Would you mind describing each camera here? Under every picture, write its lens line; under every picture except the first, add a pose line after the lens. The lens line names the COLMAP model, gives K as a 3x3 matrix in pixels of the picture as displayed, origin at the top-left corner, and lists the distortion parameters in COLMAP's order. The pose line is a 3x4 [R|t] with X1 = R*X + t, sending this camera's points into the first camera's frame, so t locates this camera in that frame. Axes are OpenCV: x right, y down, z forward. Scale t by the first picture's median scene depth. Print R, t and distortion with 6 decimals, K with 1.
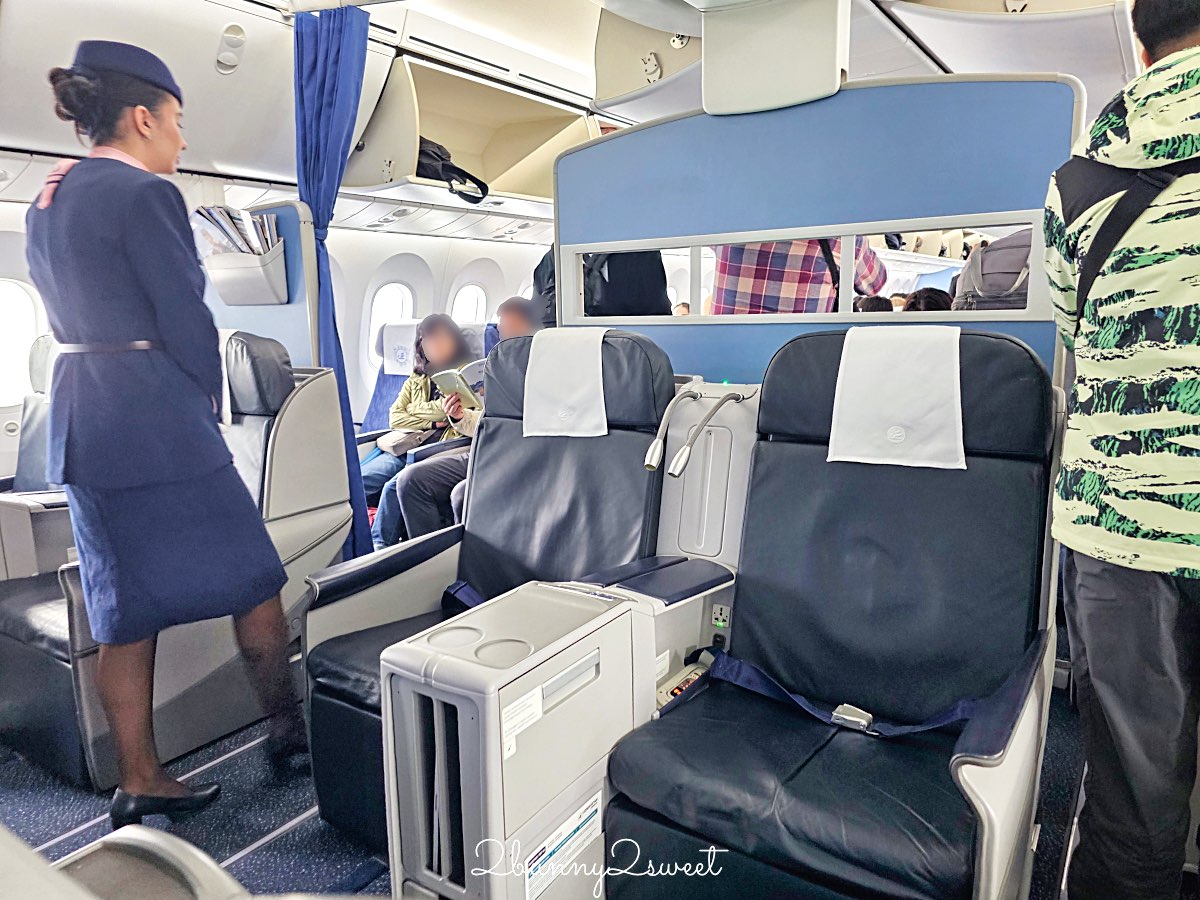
lens RADIAL K [[816.8, 0, 604.5], [0, 816.8, 450.7], [0, 0, 1]] dist [0.019742, -0.027756]
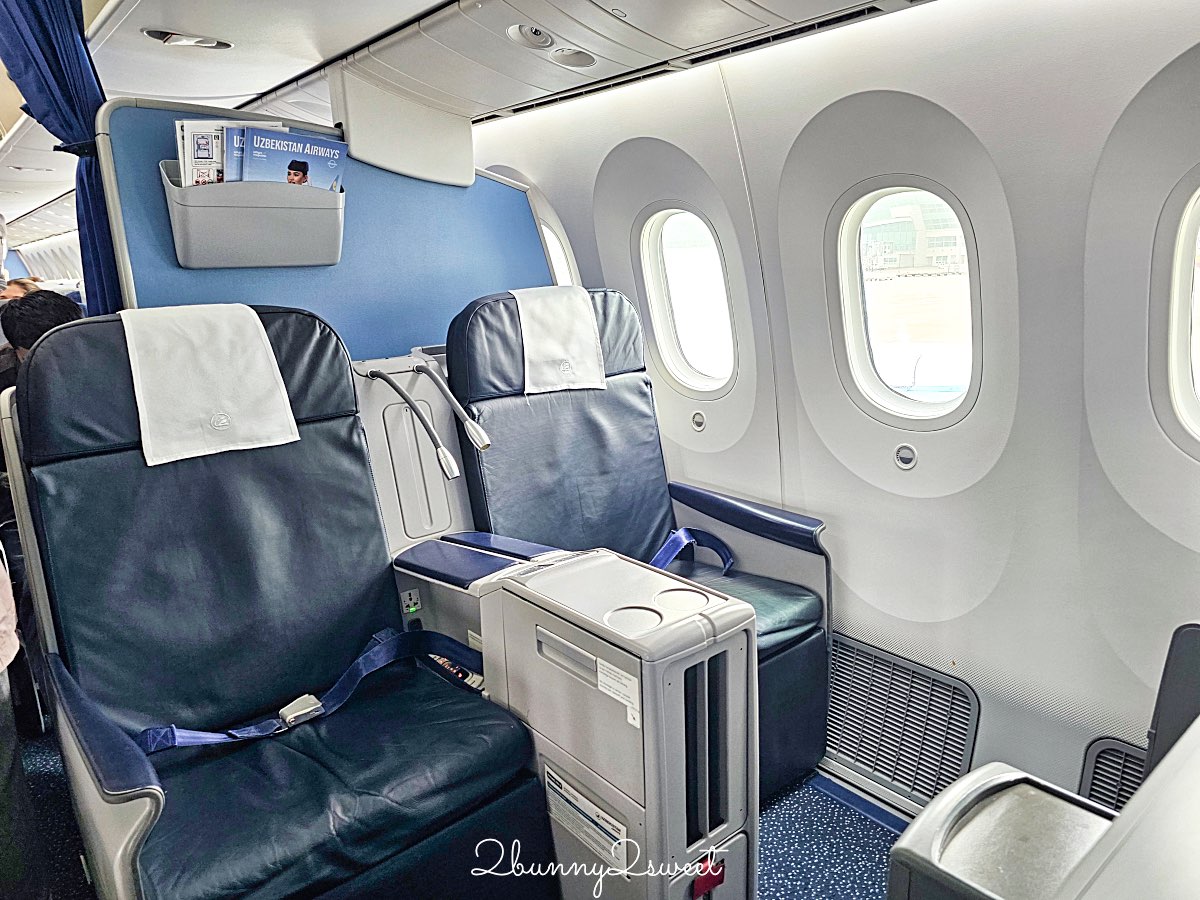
lens RADIAL K [[816.8, 0, 605.0], [0, 816.8, 446.0], [0, 0, 1]] dist [0.019742, -0.027756]
pose [[0.275964, -0.198479, 0.940452, -0.438074], [0.197883, 0.969219, 0.146484, -0.044706], [-0.940578, 0.145675, 0.306745, 0.319879]]
